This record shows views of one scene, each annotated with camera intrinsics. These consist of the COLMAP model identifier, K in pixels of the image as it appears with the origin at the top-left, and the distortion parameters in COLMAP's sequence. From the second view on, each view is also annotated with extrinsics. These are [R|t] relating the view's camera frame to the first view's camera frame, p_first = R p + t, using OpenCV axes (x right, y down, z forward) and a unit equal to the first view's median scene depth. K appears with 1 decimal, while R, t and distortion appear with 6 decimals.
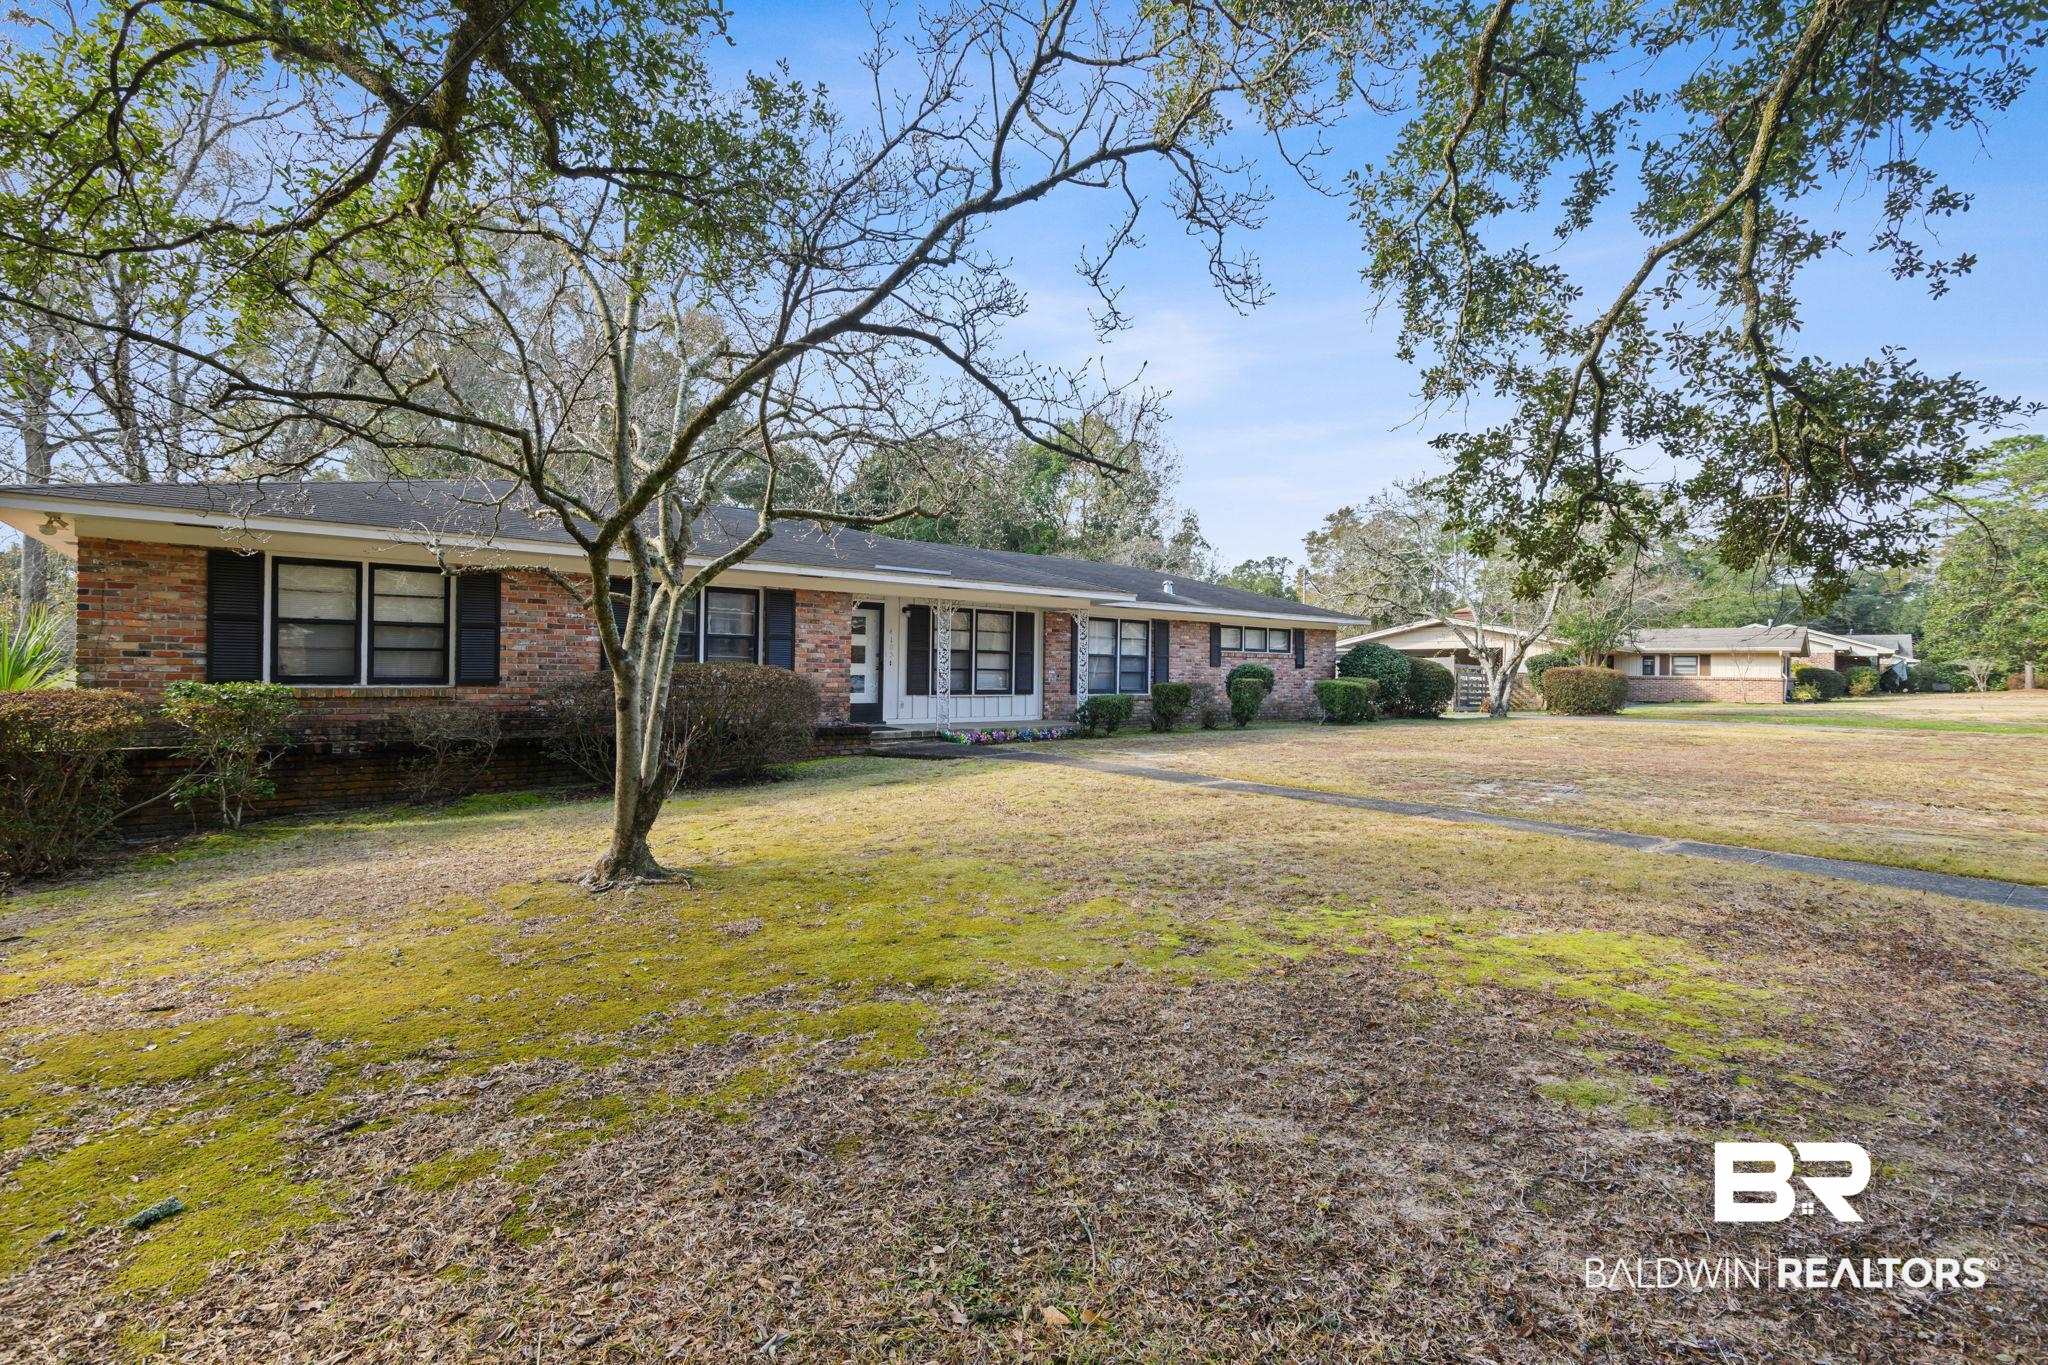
lens RADIAL K [[956.7, 0, 1026.8], [0, 956.7, 661.5], [0, 0, 1]] dist [0.001512, -0.000619]
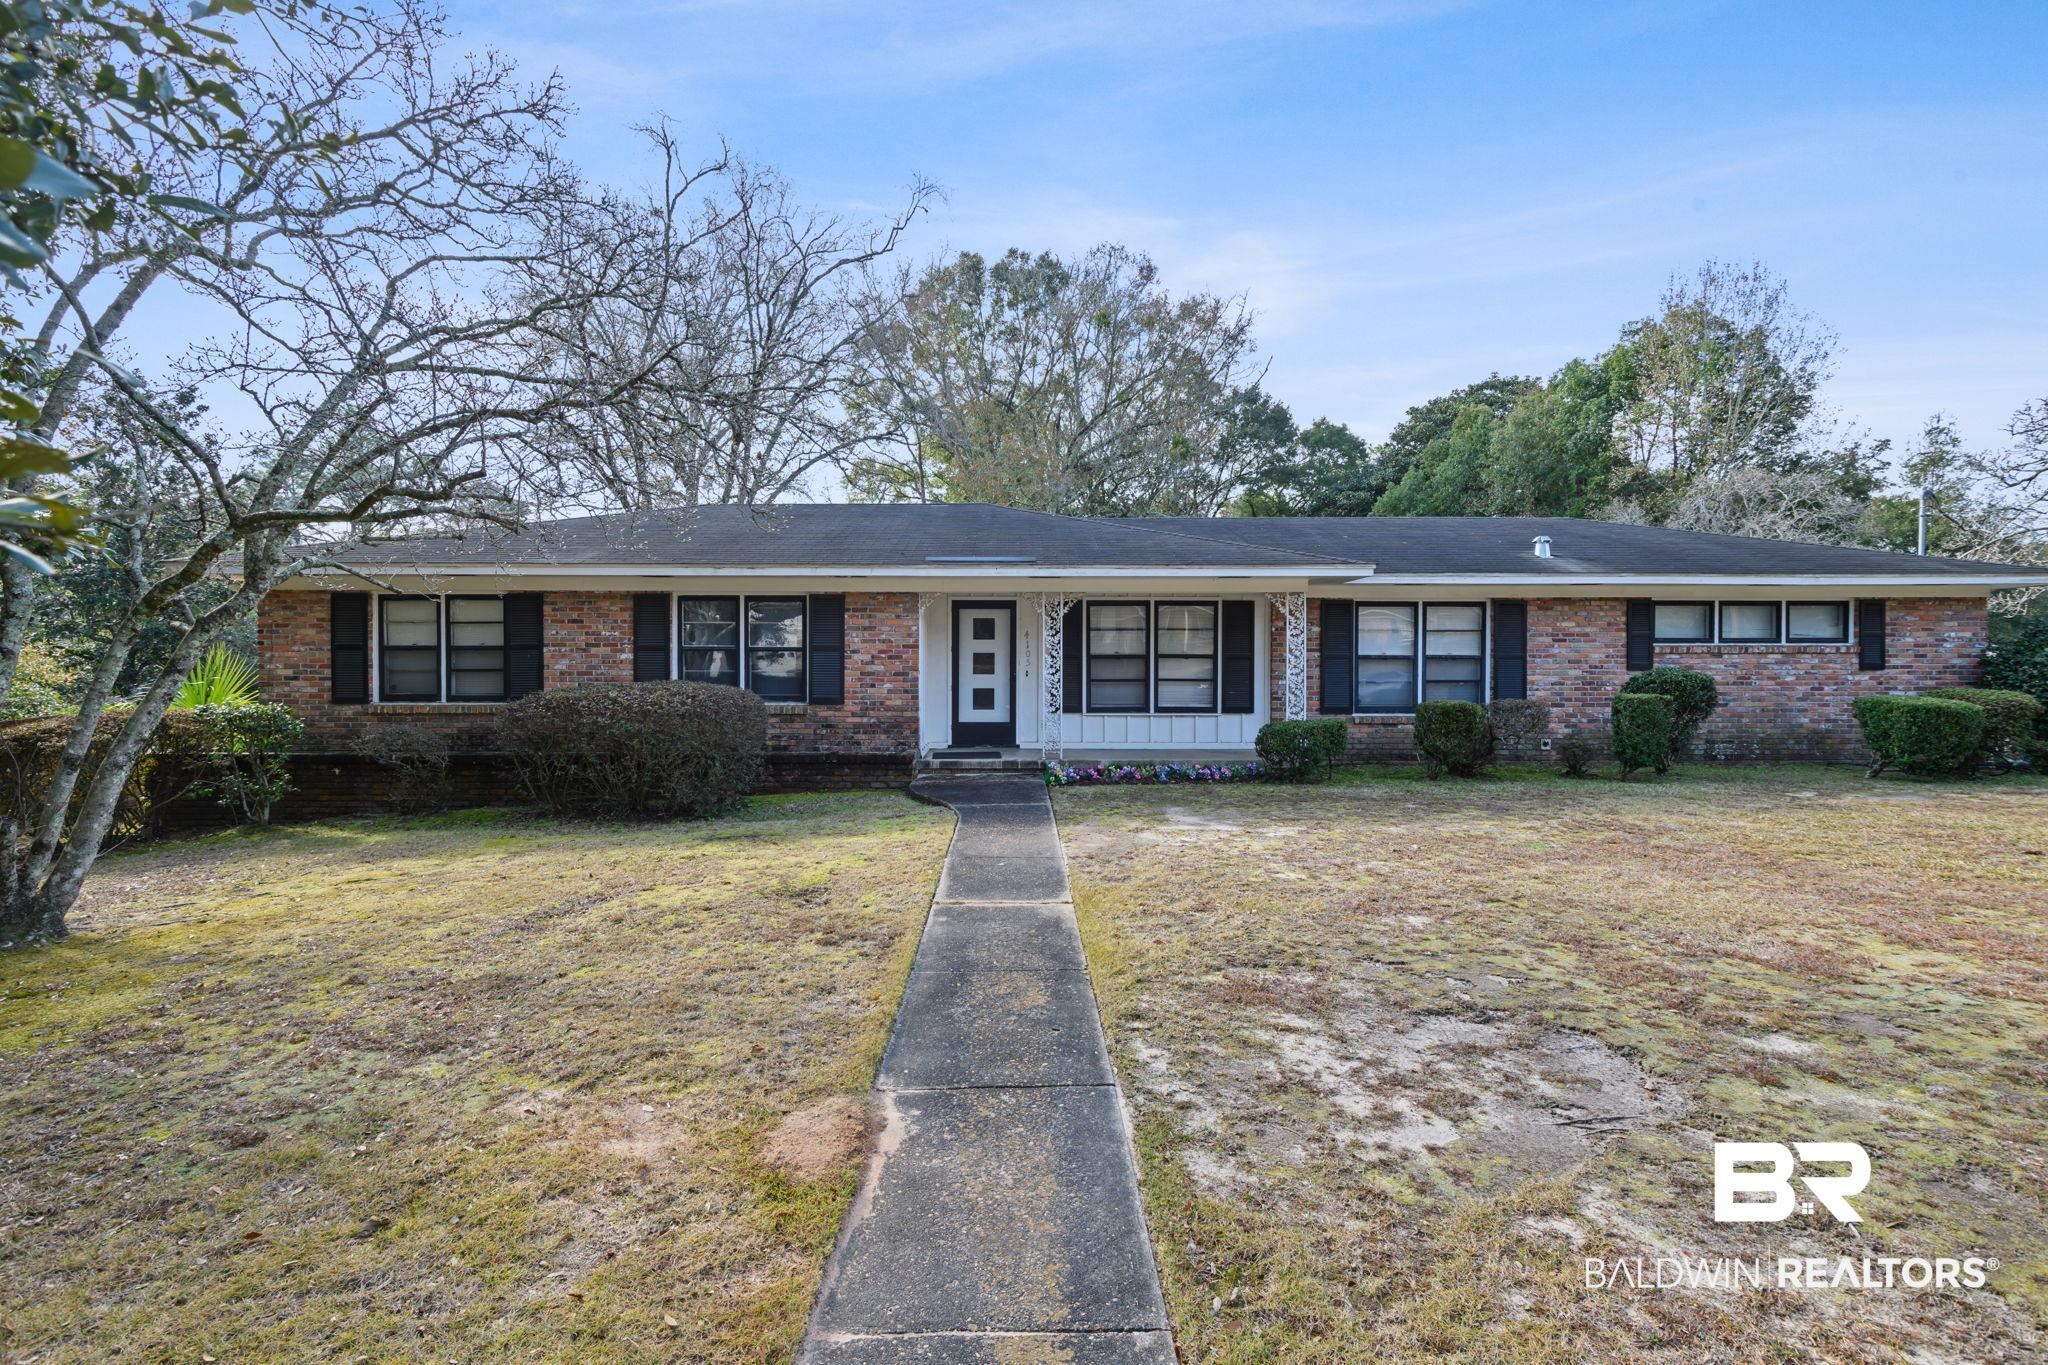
lens RADIAL K [[956.7, 0, 1026.8], [0, 956.7, 661.5], [0, 0, 1]] dist [0.001512, -0.000619]
pose [[0.770000, -0.010131, -0.637963, 0.362357], [0.015994, 0.999866, 0.003426, -0.010729], [0.637843, -0.012842, 0.770060, 0.359356]]
